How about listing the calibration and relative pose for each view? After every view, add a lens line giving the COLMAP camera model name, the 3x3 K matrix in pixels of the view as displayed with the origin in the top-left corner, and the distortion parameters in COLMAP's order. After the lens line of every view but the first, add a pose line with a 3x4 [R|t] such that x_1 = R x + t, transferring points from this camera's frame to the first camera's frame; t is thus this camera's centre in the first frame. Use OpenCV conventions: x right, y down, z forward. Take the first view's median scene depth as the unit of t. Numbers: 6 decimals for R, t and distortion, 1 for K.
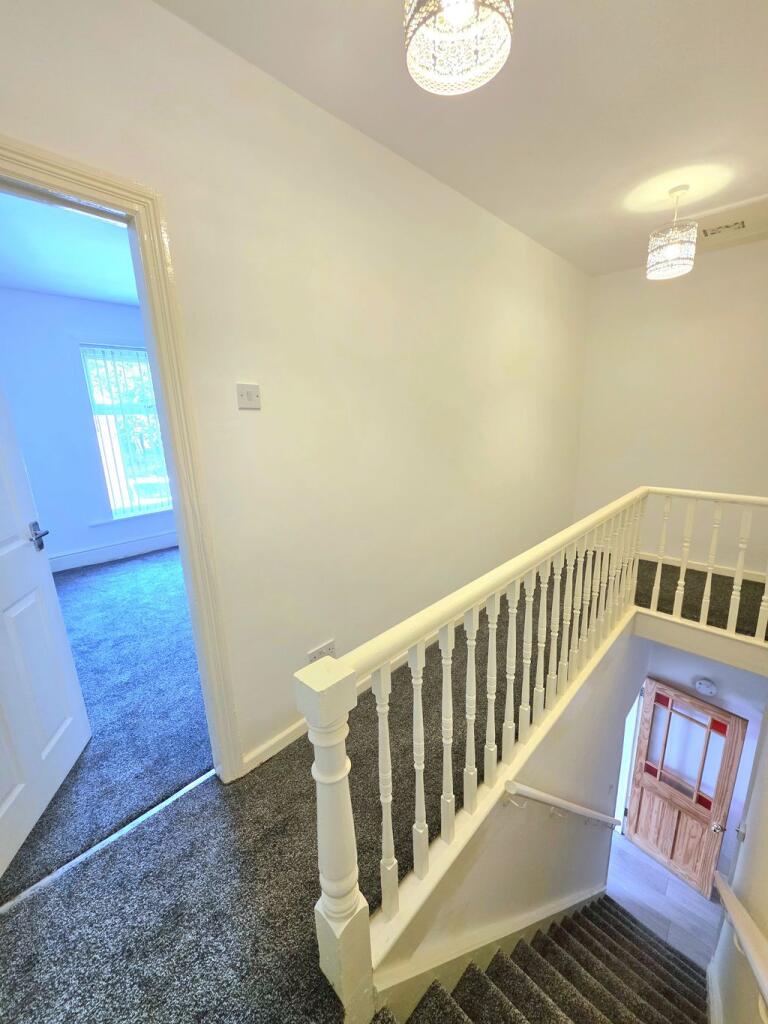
lens RADIAL K [[405.4, 0, 386.5], [0, 405.4, 512.6], [0, 0, 1]] dist [-0.004373, 0.001301]
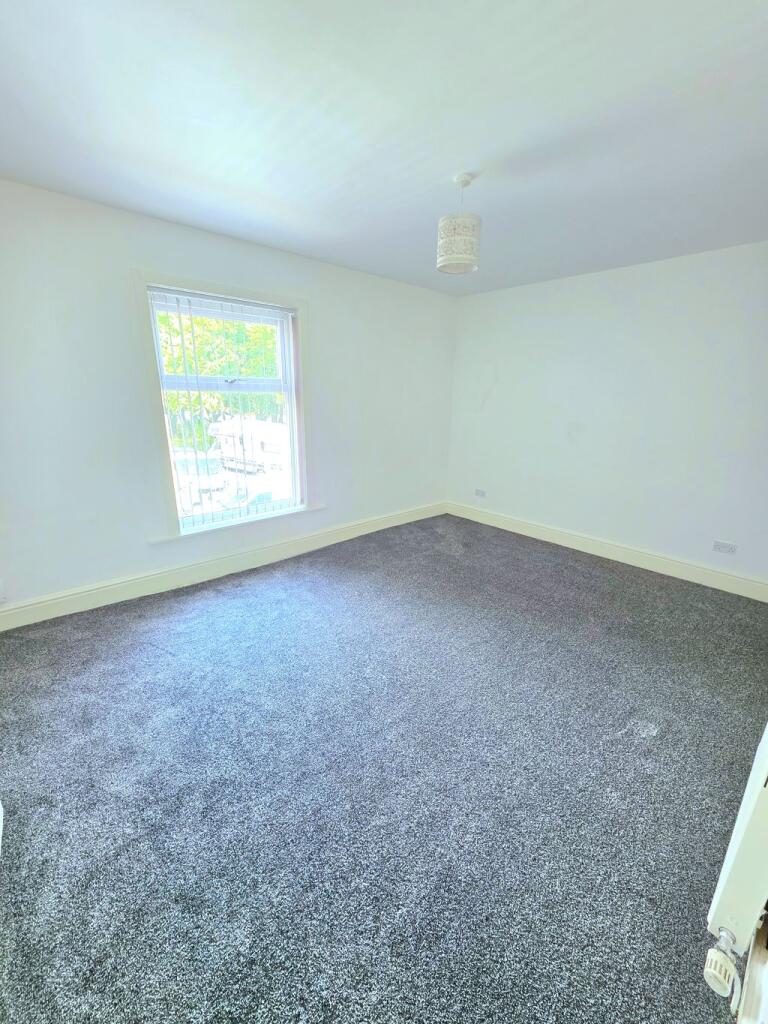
lens RADIAL K [[405.4, 0, 383.2], [0, 405.4, 509.9], [0, 0, 1]] dist [-0.004373, 0.001301]
pose [[0.995578, 0.064657, -0.068144, -0.297794], [-0.061849, 0.997178, 0.042543, -0.092003], [0.070702, -0.038140, 0.996768, 0.337340]]
